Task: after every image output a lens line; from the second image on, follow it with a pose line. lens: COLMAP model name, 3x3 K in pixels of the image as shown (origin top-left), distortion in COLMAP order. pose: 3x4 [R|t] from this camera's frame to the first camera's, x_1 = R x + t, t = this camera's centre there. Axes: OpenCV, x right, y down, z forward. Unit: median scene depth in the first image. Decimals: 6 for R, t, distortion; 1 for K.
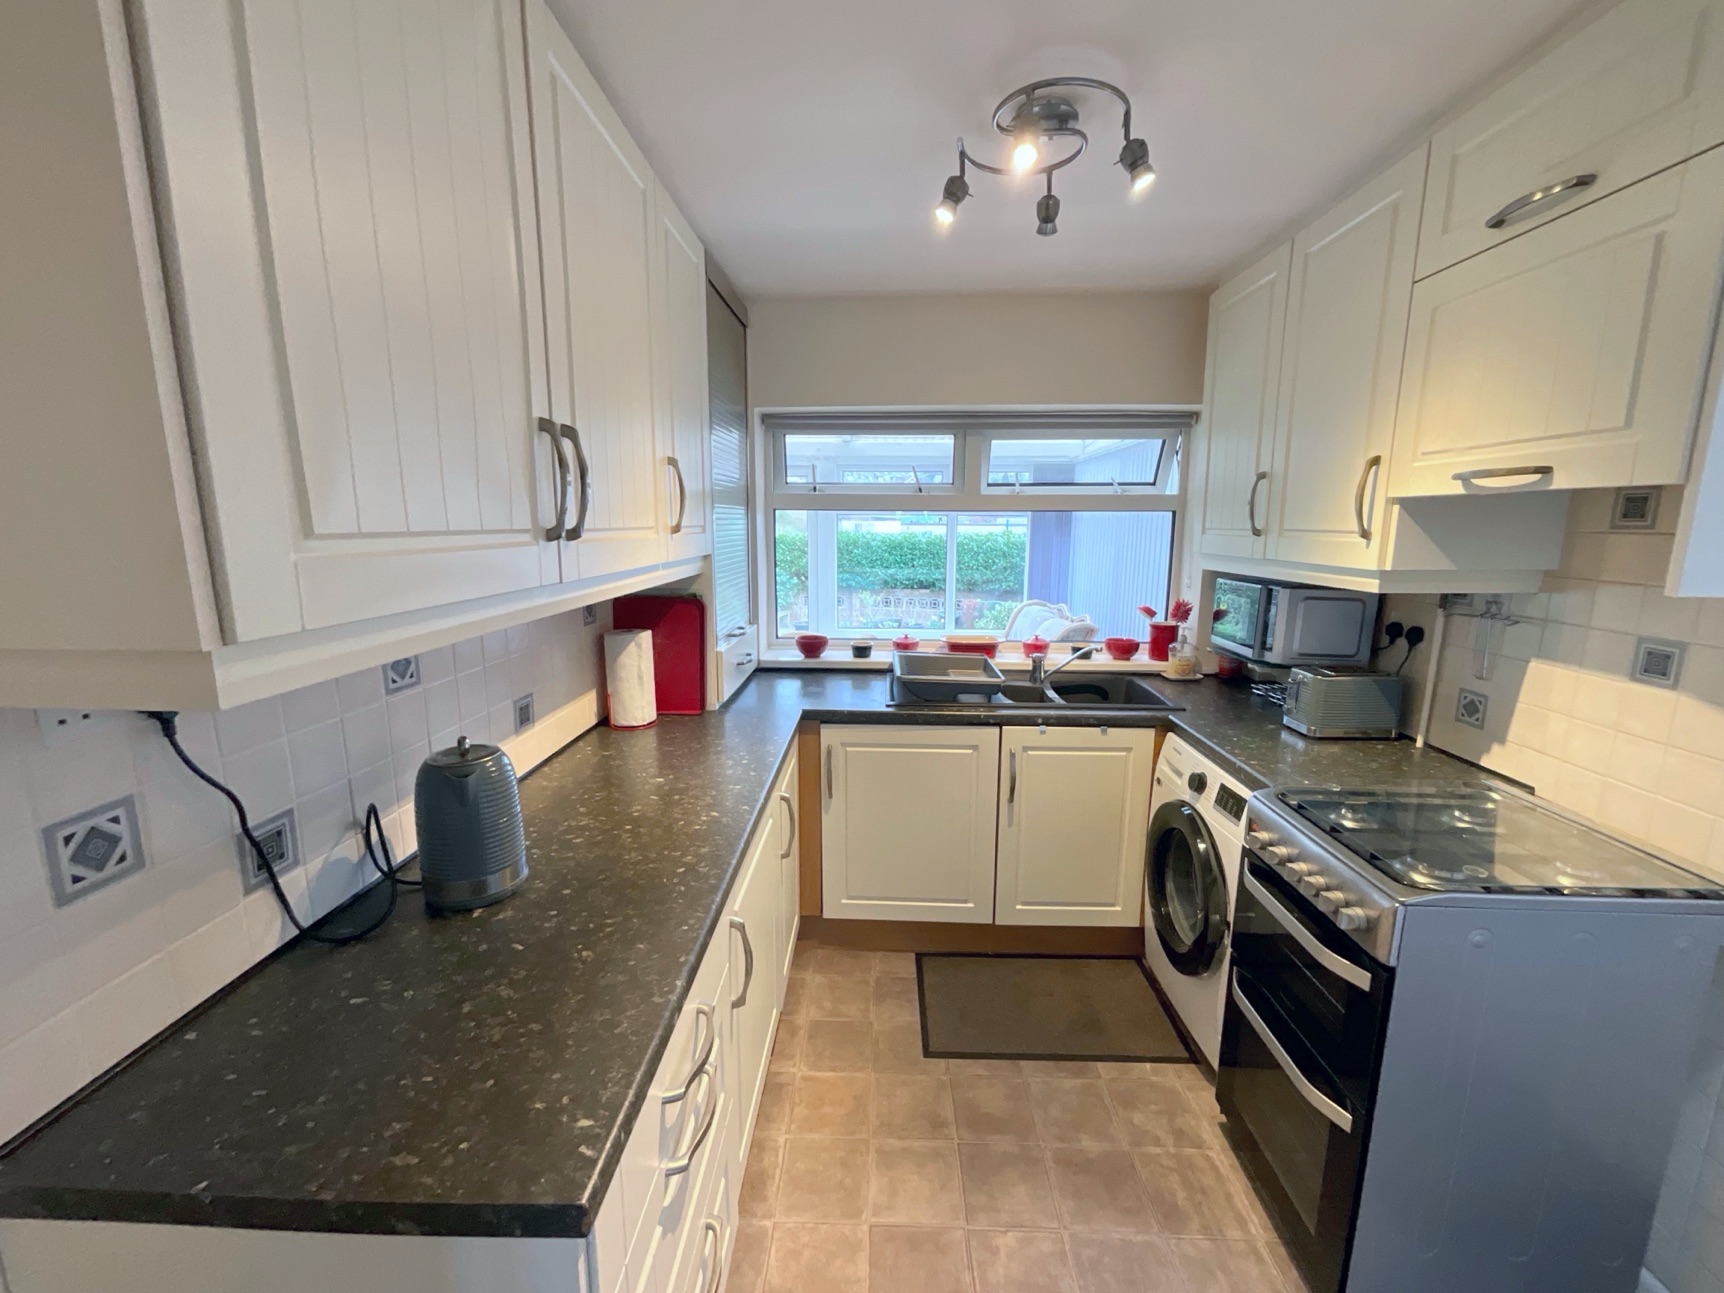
lens RADIAL K [[698.3, 0, 862.9], [0, 698.3, 646.6], [0, 0, 1]] dist [-0.009919, 0.006575]
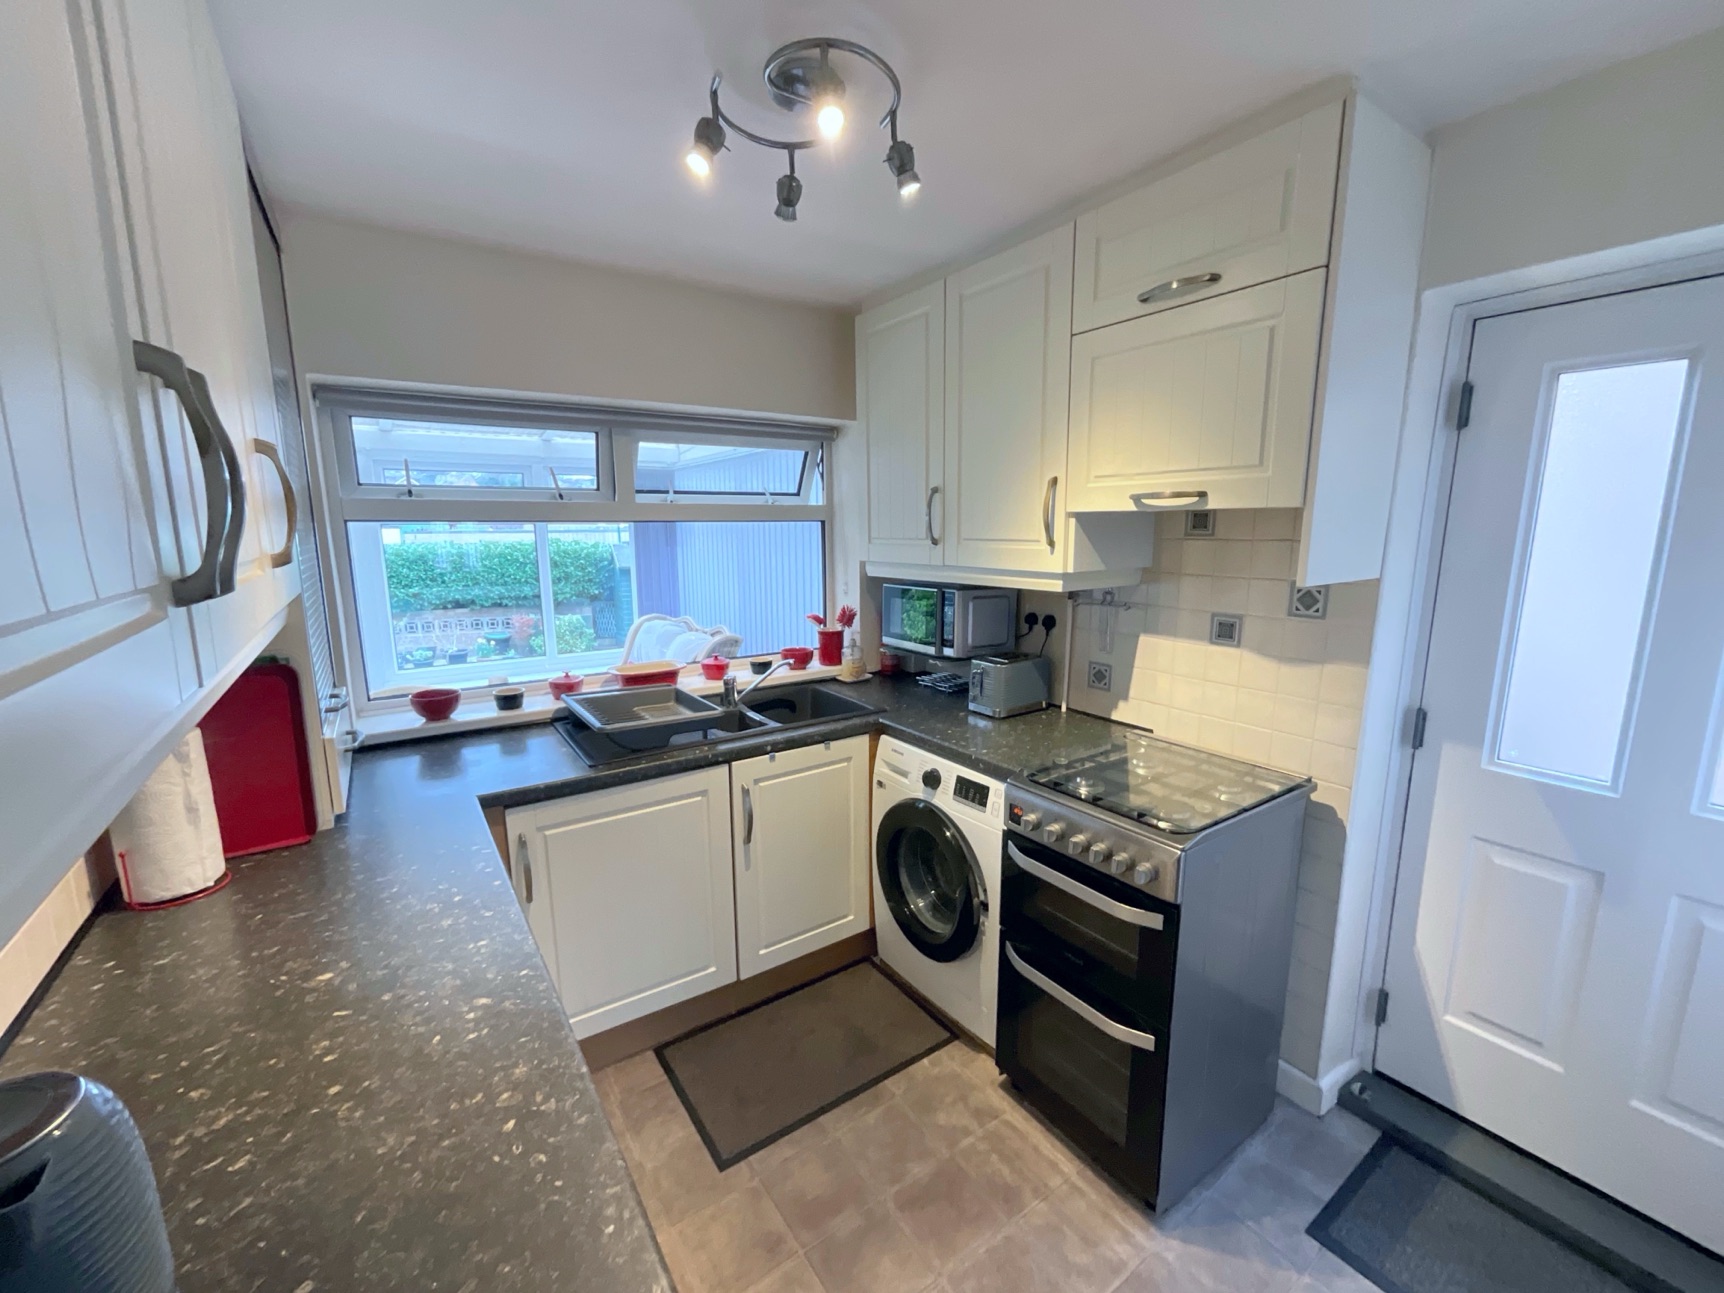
lens RADIAL K [[698.3, 0, 862.9], [0, 698.3, 646.6], [0, 0, 1]] dist [-0.009919, 0.006575]
pose [[0.803115, -0.109345, 0.585705, -0.183468], [0.113542, 0.993089, 0.029711, -0.043678], [-0.584905, 0.042641, 0.809980, 0.176368]]
